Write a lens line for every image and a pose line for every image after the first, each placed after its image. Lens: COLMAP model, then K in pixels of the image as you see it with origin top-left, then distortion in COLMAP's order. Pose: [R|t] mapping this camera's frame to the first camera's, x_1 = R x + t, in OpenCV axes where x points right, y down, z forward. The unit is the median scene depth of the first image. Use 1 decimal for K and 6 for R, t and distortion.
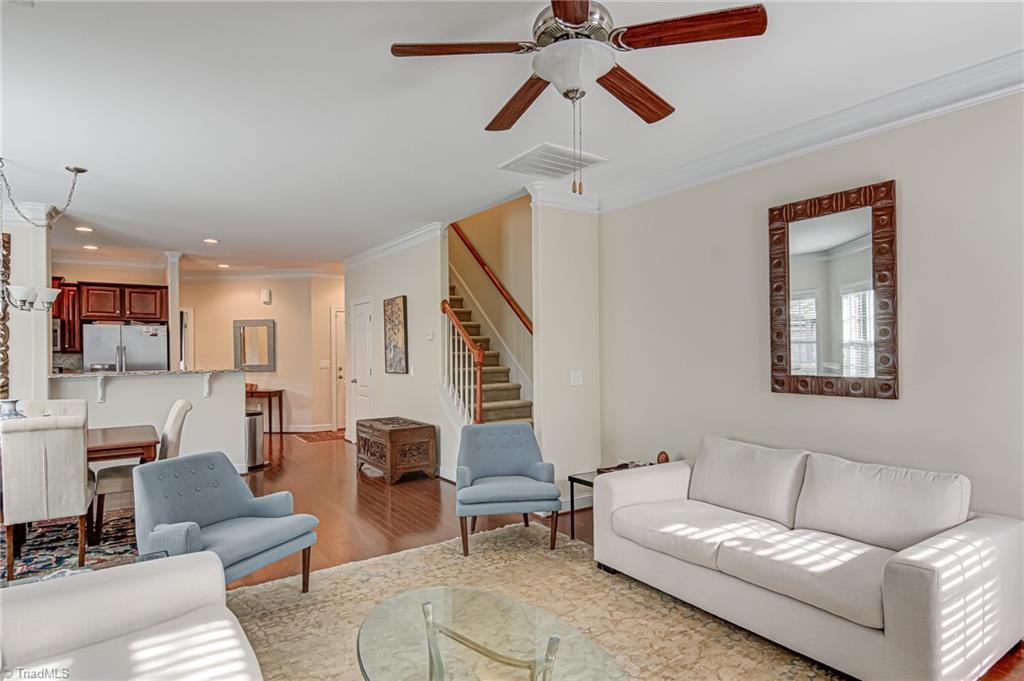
lens RADIAL K [[575.3, 0, 522.1], [0, 575.3, 343.7], [0, 0, 1]] dist [0.002907, 0.000044]
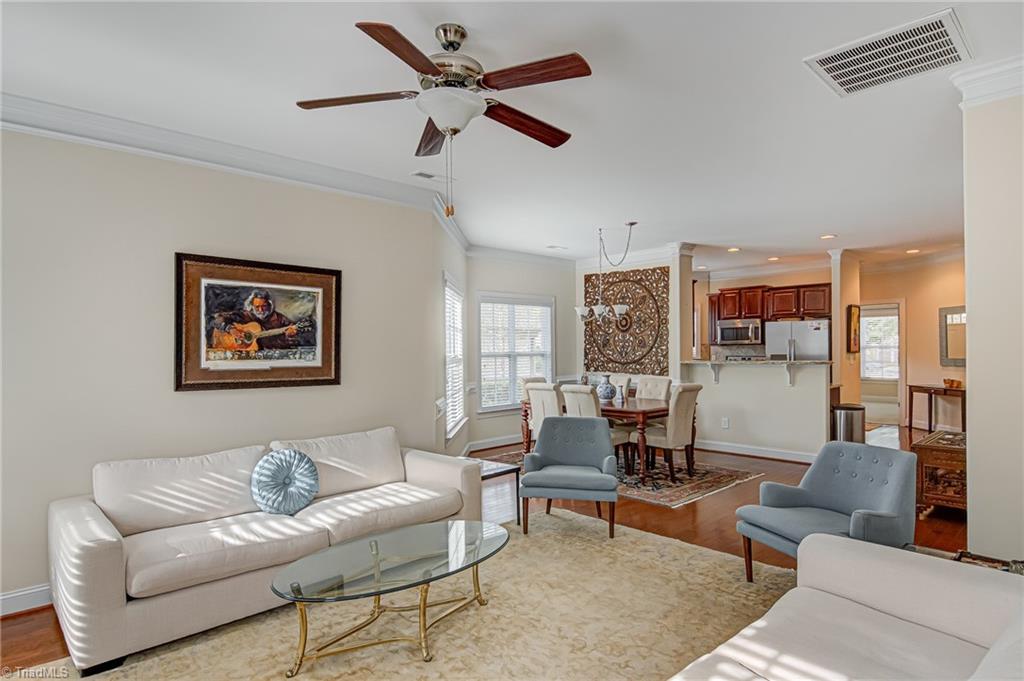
lens RADIAL K [[562.6, 0, 513.8], [0, 562.6, 351.3], [0, 0, 1]] dist [0.005680, 0.000274]
pose [[0.145874, 0.013435, -0.989212, 0.359225], [0.019228, 0.999680, 0.016412, -0.000704], [0.989116, -0.021414, 0.145569, 0.275120]]
